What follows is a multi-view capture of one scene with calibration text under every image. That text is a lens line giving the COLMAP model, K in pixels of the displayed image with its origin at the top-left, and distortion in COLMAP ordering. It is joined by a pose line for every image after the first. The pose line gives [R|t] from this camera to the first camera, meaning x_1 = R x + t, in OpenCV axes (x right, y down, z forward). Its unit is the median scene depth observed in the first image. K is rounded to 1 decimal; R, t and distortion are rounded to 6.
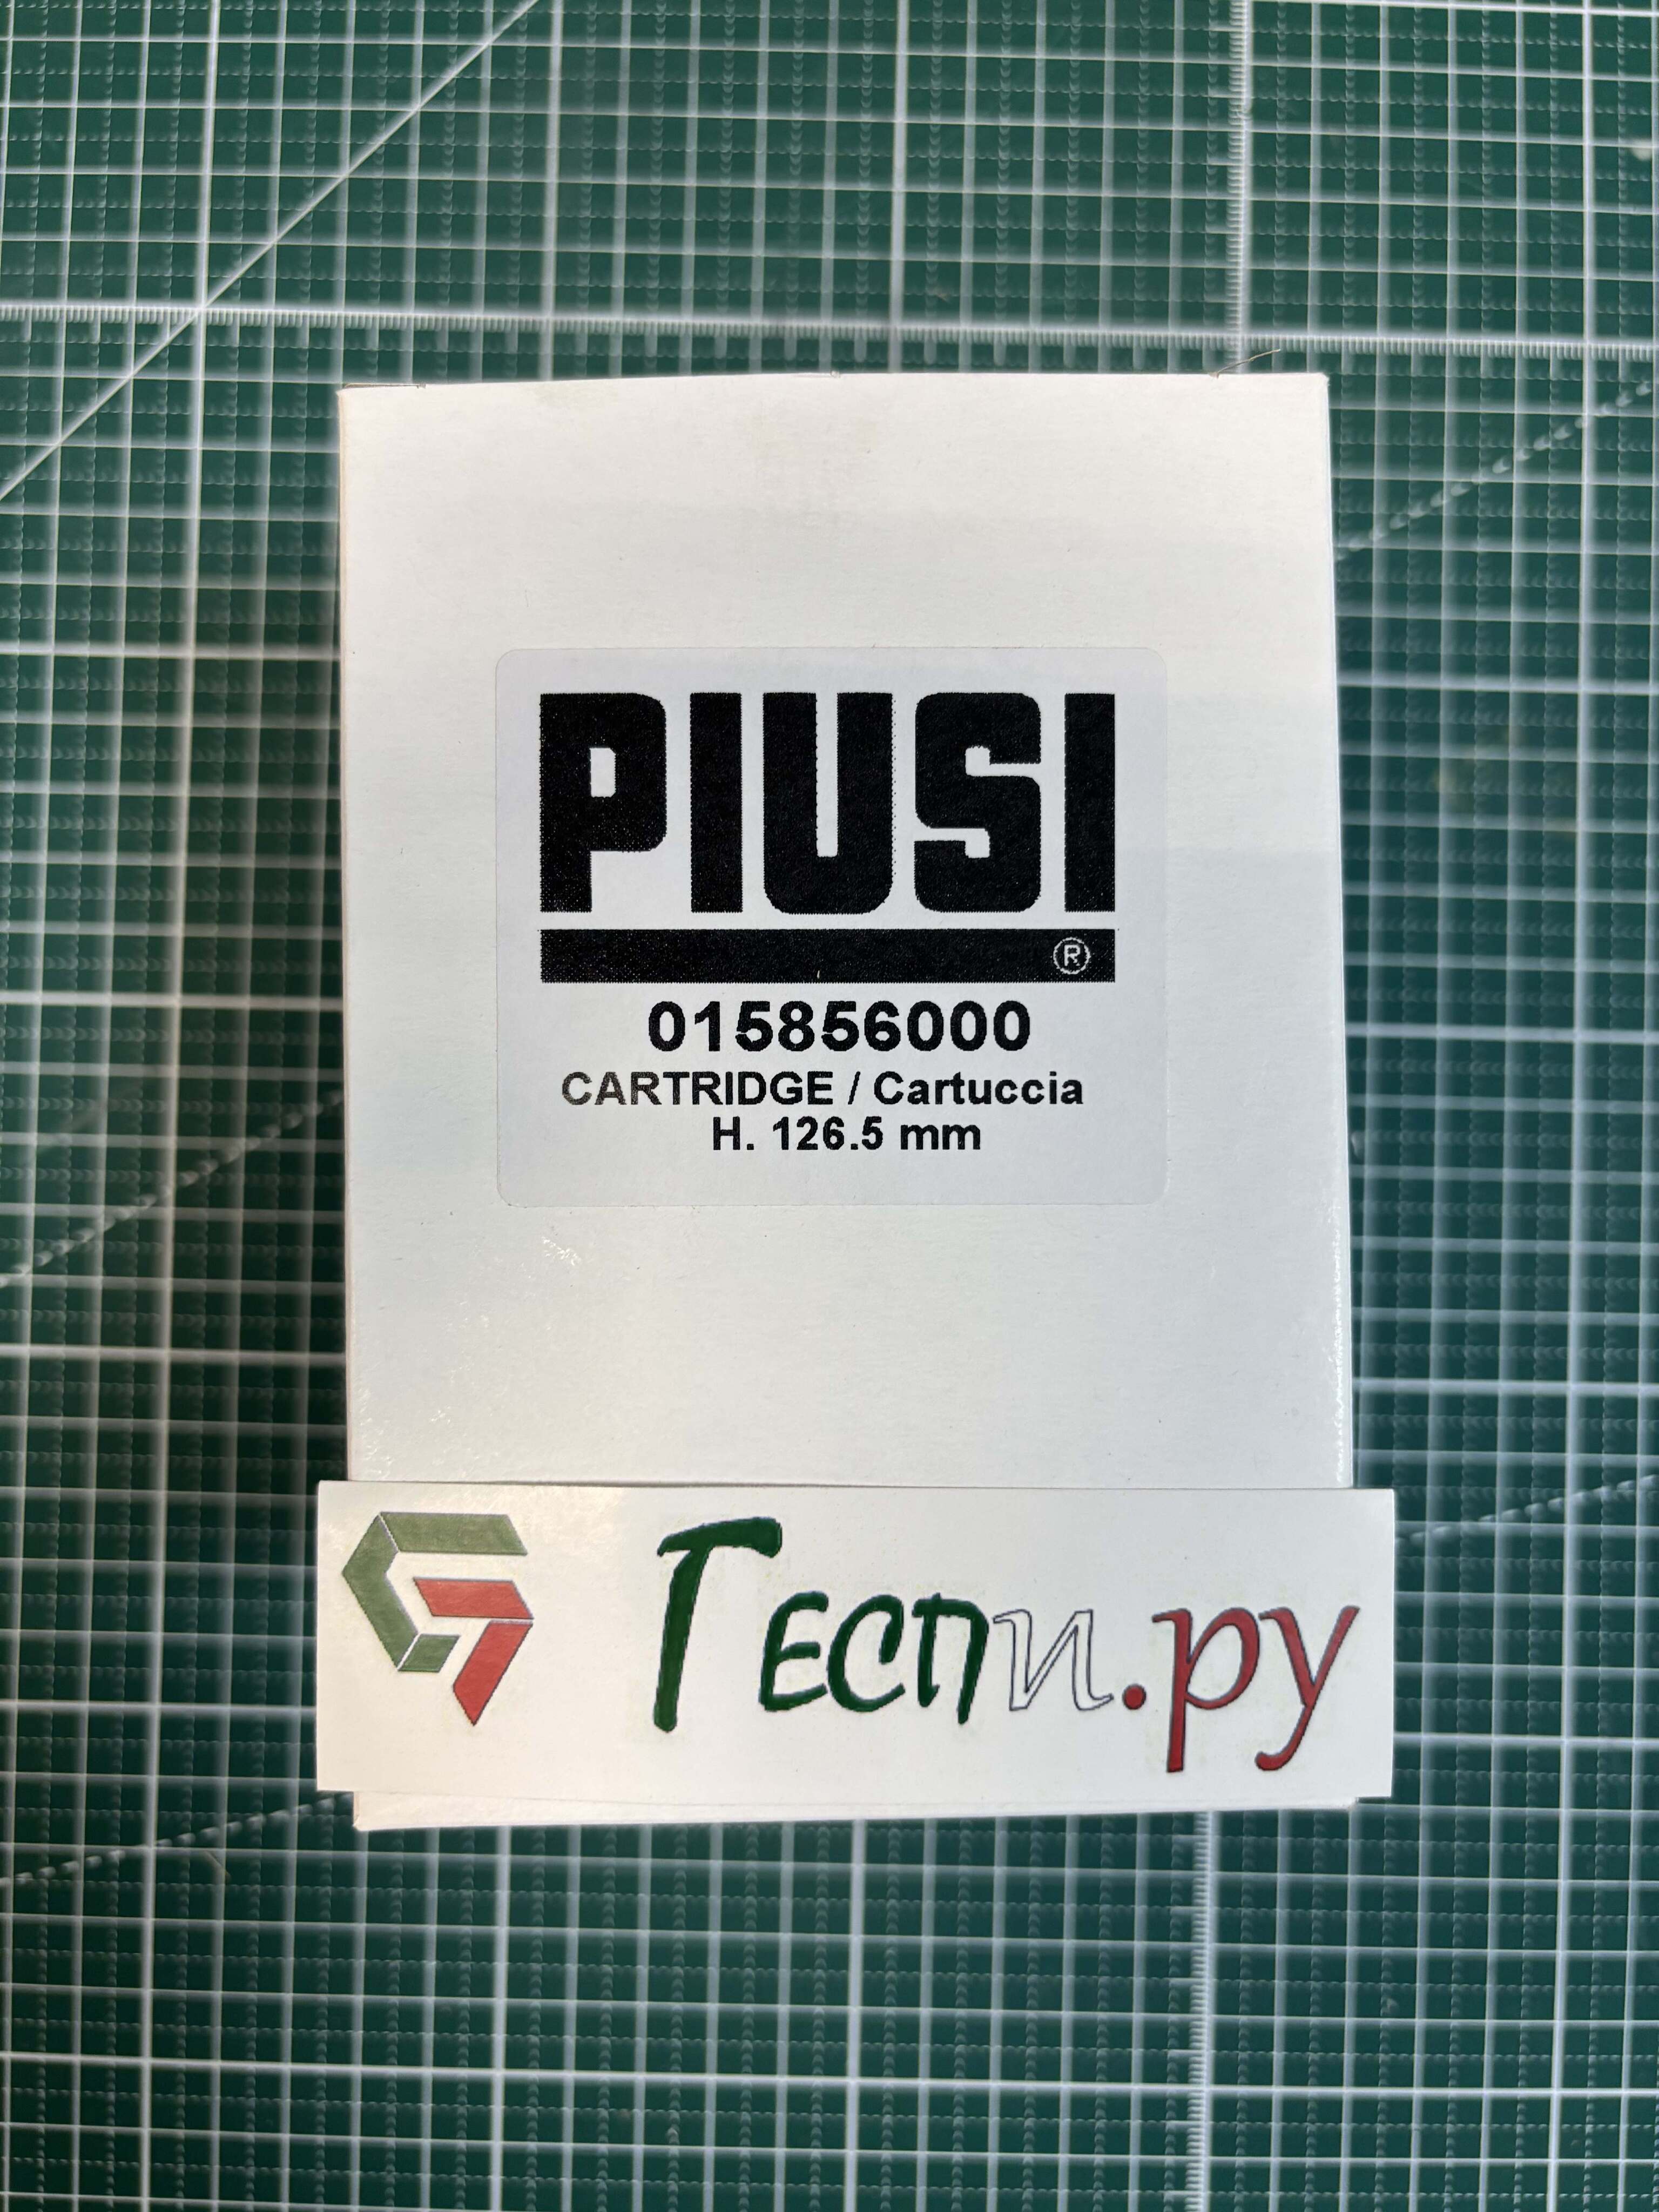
lens RADIAL K [[1775.2, 0, 835.5], [0, 1775.2, 1091.8], [0, 0, 1]] dist [-0.016294, -0.009922]
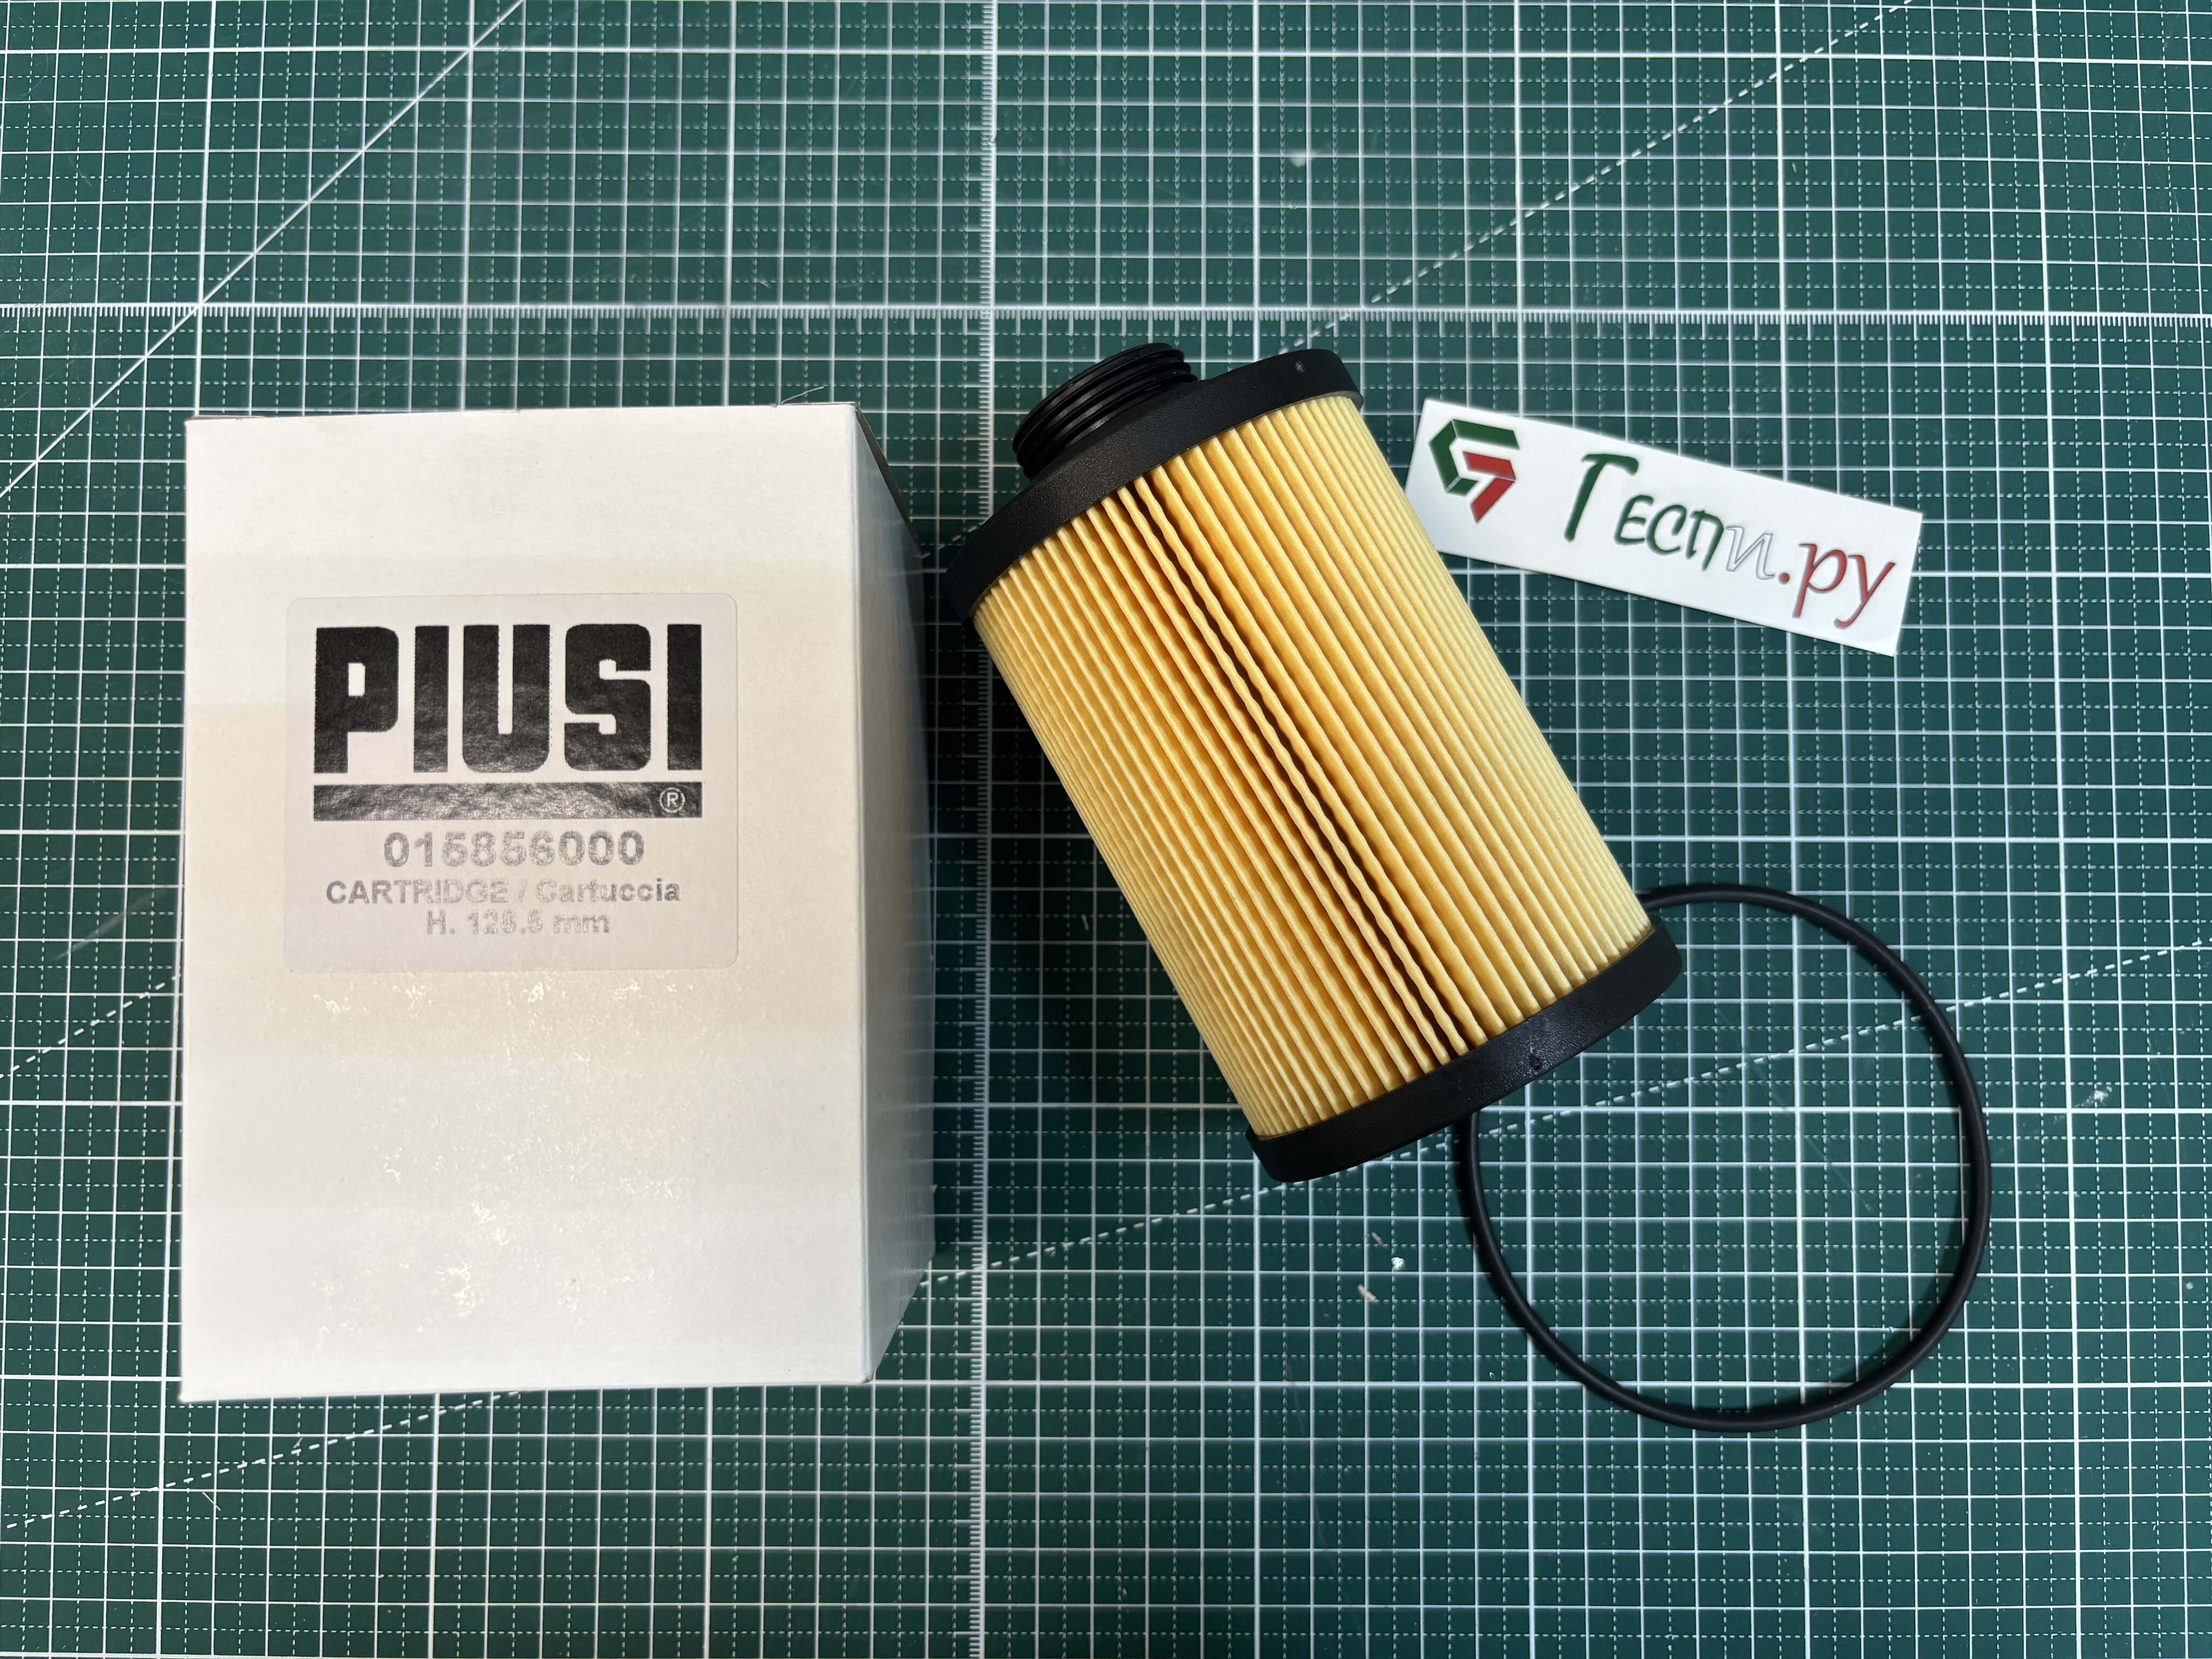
lens RADIAL K [[1732.5, 0, 1090.7], [0, 1732.5, 829.1], [0, 0, 1]] dist [-0.015728, 0.017659]
pose [[0.999791, -0.020455, -0.000502, 0.302240], [0.020424, 0.999153, -0.035712, 0.005873], [0.001232, 0.035695, 0.999362, -0.277973]]
